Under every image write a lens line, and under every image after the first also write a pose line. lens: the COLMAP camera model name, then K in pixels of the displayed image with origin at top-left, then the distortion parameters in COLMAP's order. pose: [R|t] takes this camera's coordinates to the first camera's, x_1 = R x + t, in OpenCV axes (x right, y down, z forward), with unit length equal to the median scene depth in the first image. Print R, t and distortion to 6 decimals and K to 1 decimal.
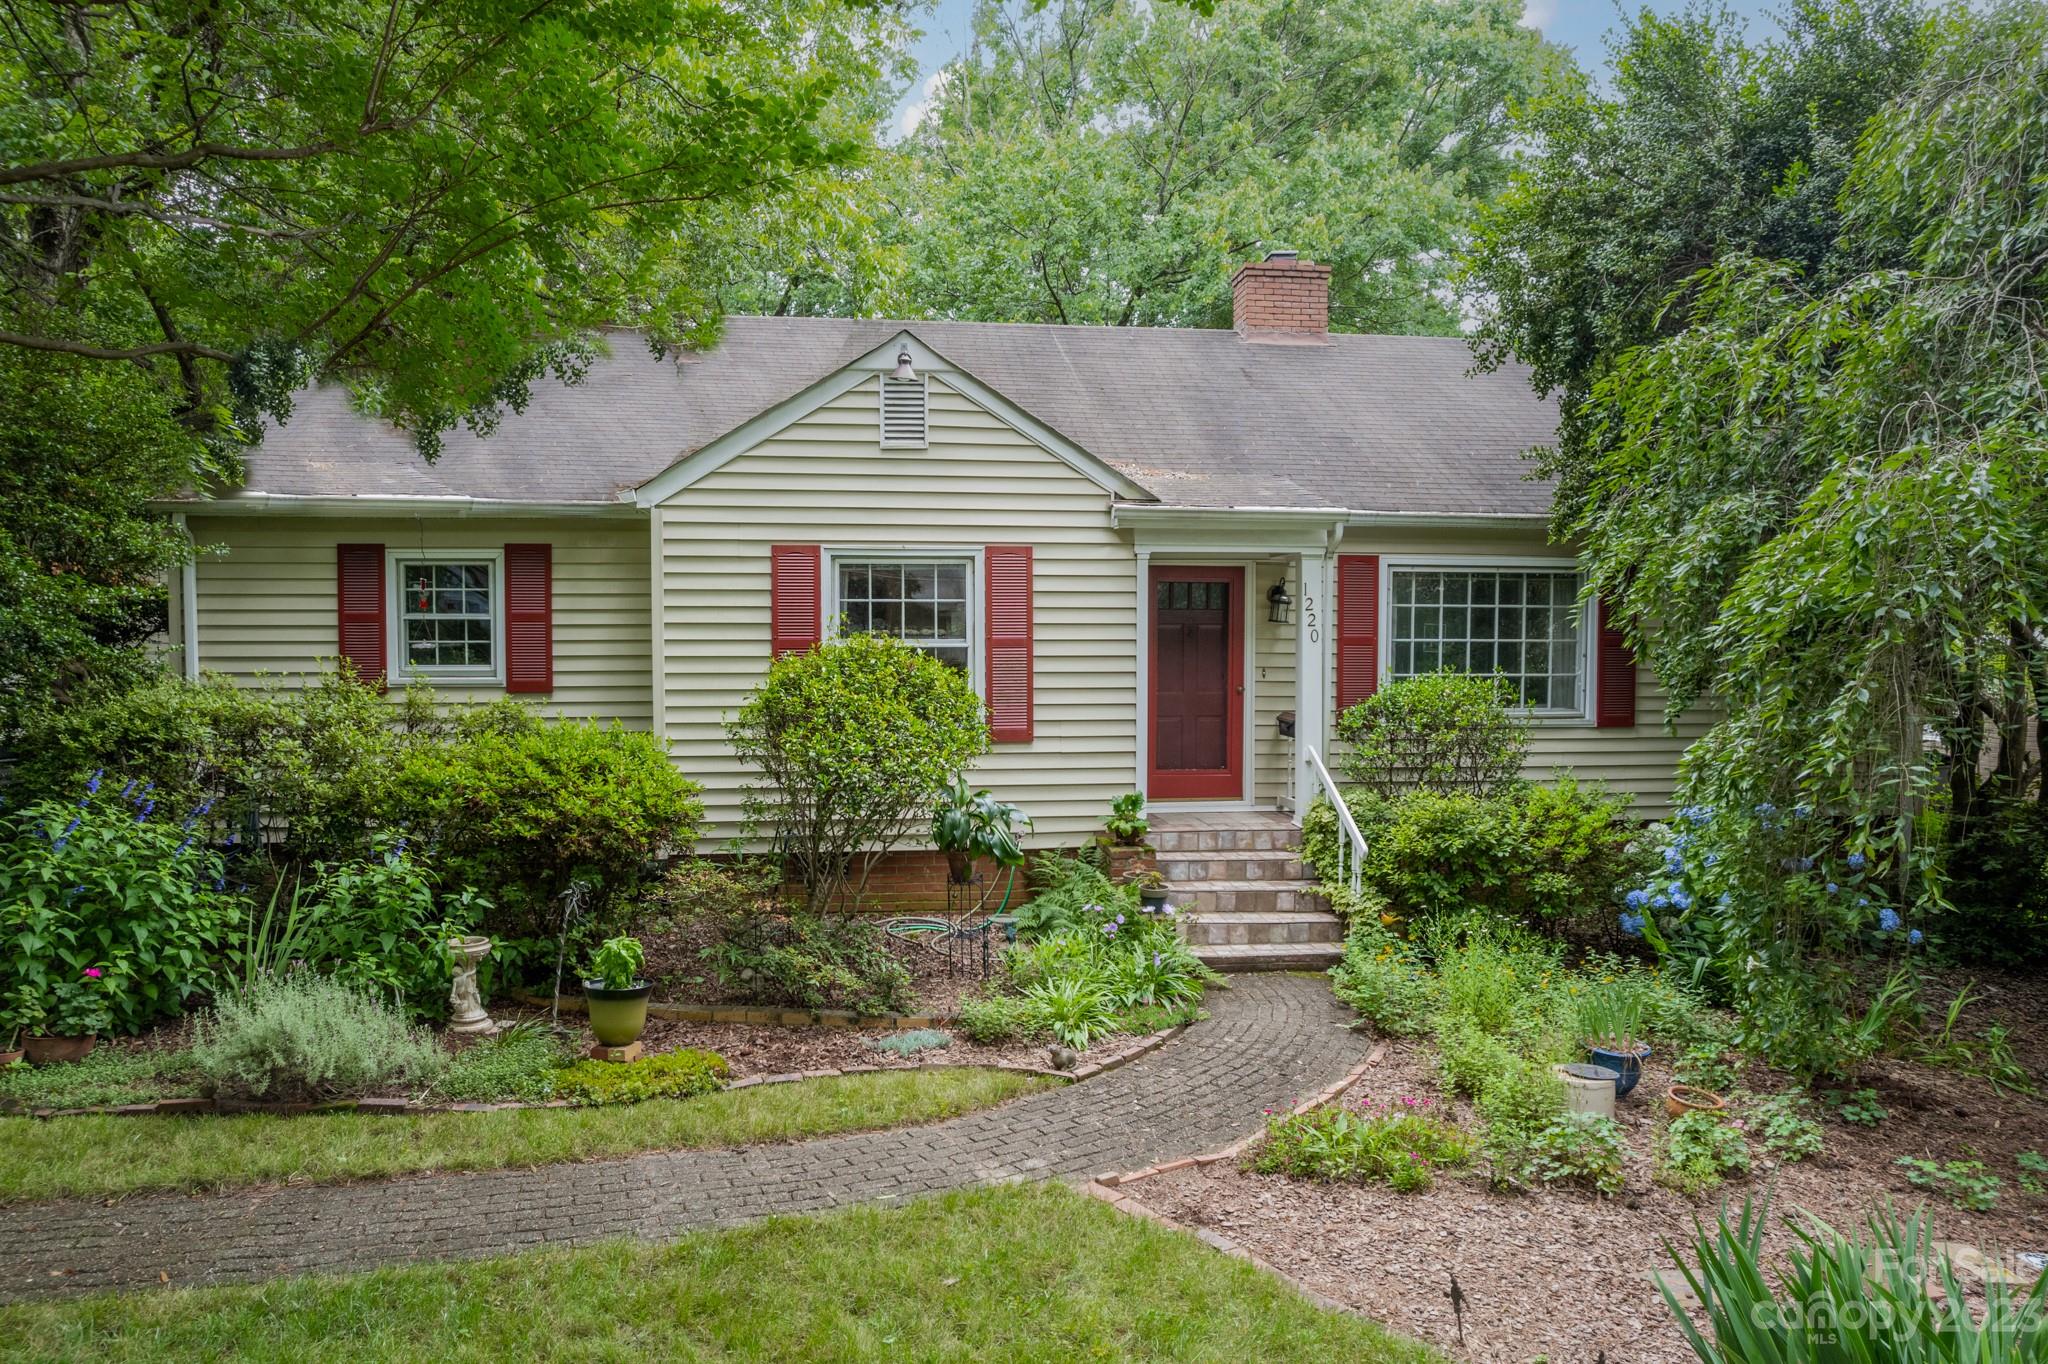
lens RADIAL K [[1315.8, 0, 1021.7], [0, 1315.8, 695.5], [0, 0, 1]] dist [-0.107505, 0.105118]
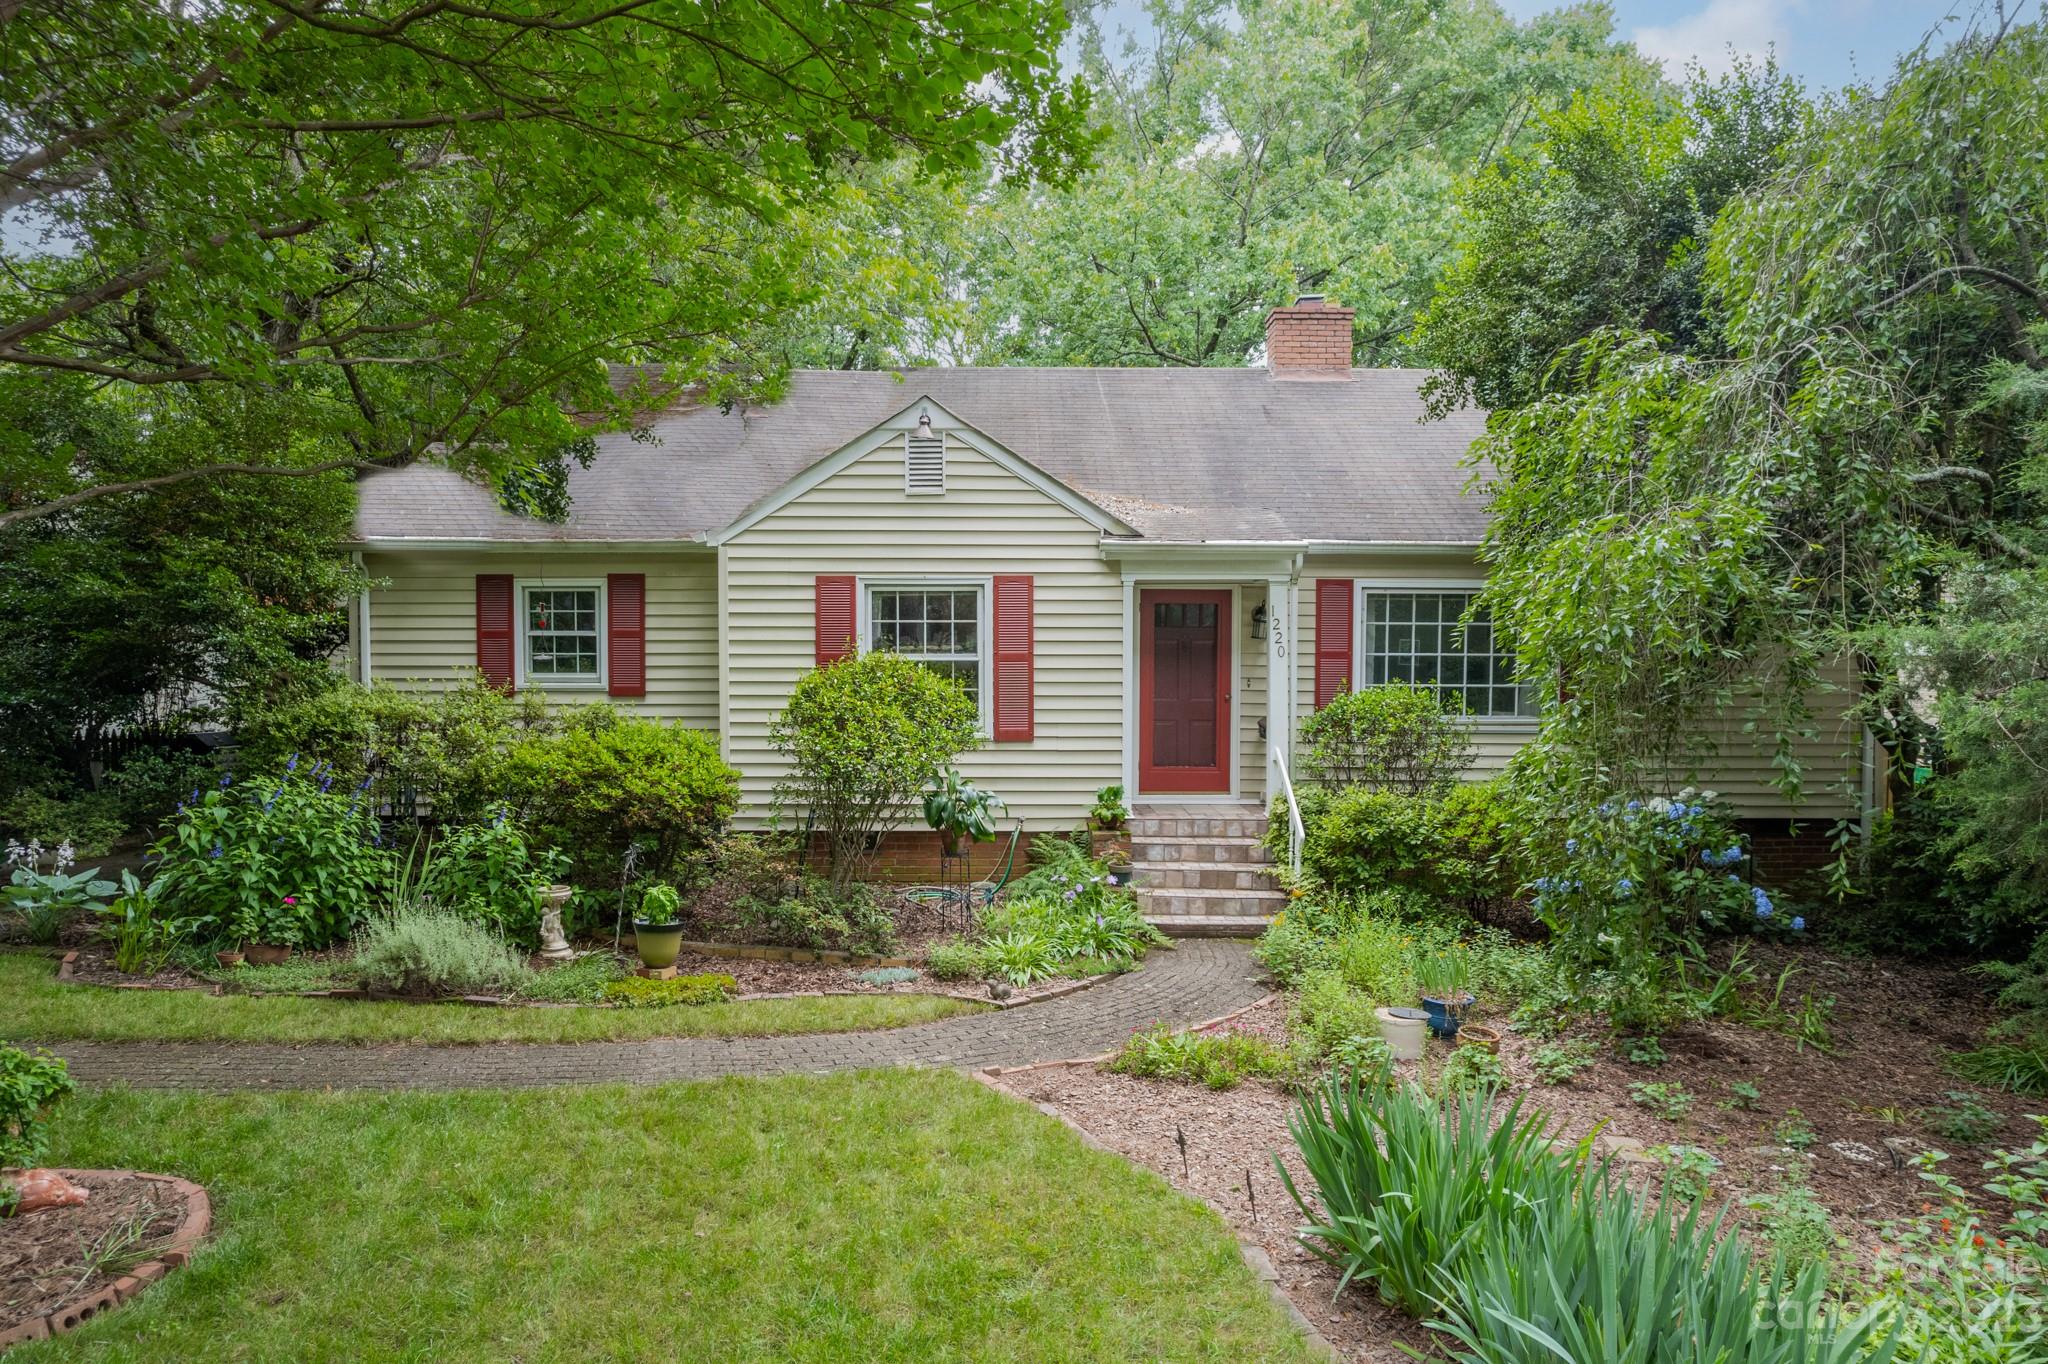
lens RADIAL K [[1315.8, 0, 1021.7], [0, 1315.8, 695.5], [0, 0, 1]] dist [-0.107505, 0.105118]
pose [[0.992964, 0.006825, -0.118222, 0.157754], [-0.006756, 0.999977, 0.000981, -0.007630], [0.118226, -0.000175, 0.992987, -0.200560]]
